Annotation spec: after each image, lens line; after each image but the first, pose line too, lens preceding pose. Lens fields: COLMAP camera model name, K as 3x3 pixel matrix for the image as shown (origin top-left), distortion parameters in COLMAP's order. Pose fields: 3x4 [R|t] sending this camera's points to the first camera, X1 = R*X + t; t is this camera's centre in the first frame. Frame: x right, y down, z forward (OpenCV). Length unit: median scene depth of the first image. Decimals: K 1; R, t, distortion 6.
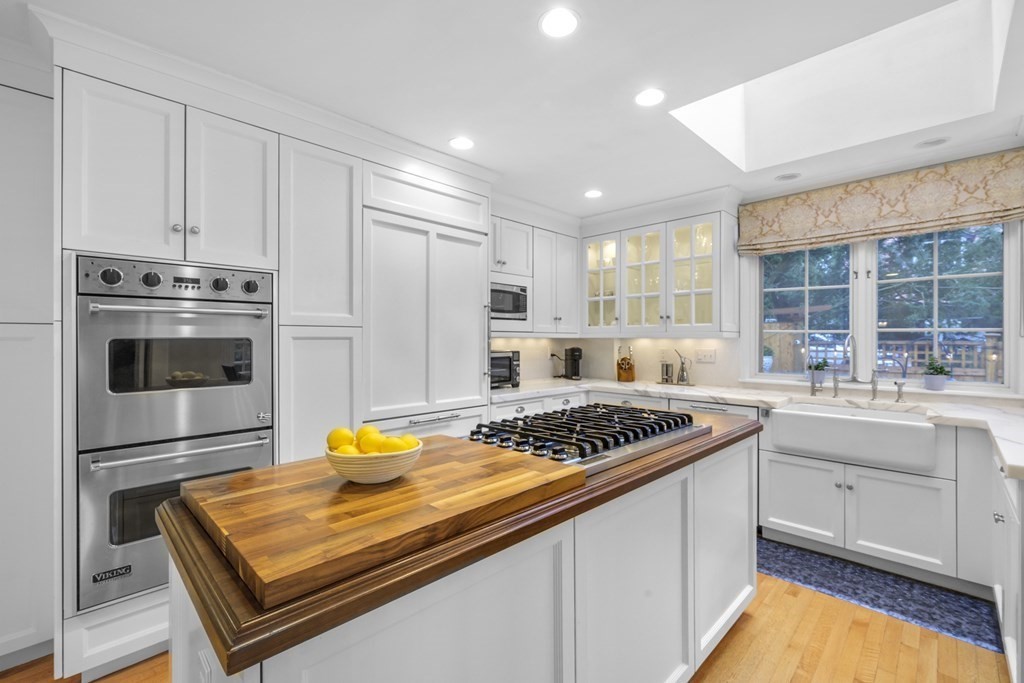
lens RADIAL K [[440.9, 0, 512.0], [0, 440.9, 341.5], [0, 0, 1]] dist [-0.002003, -0.000907]
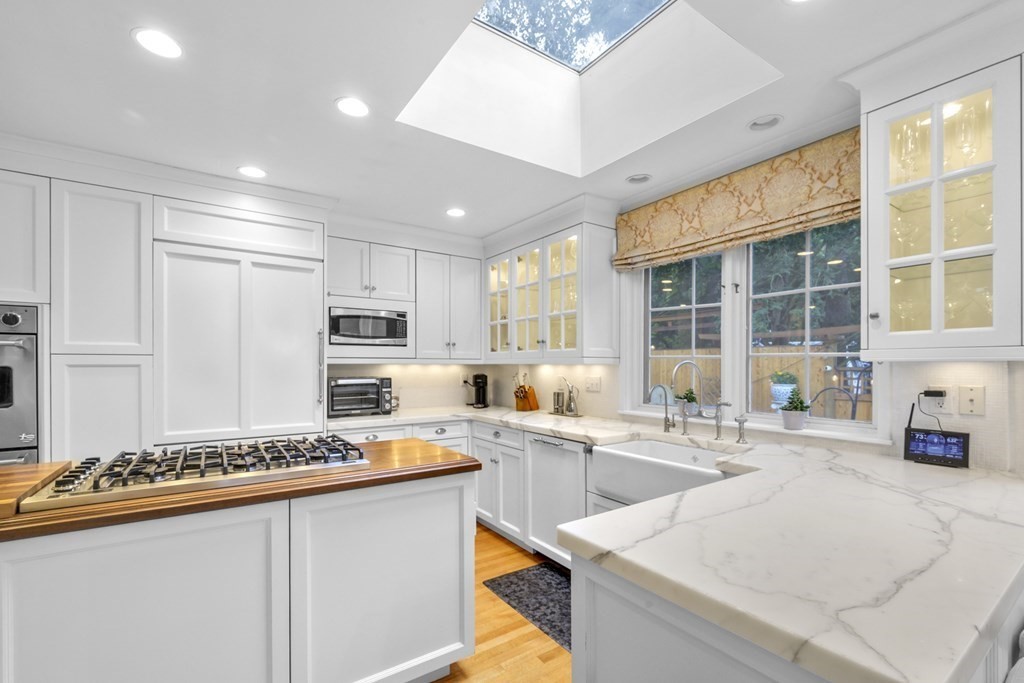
lens RADIAL K [[445.7, 0, 511.5], [0, 445.7, 367.8], [0, 0, 1]] dist [-0.001949, -0.000469]
pose [[0.982850, 0.000625, -0.184407, 0.535099], [-0.000166, 0.999997, 0.002501, -0.003828], [0.184408, -0.002428, 0.982847, 0.088324]]
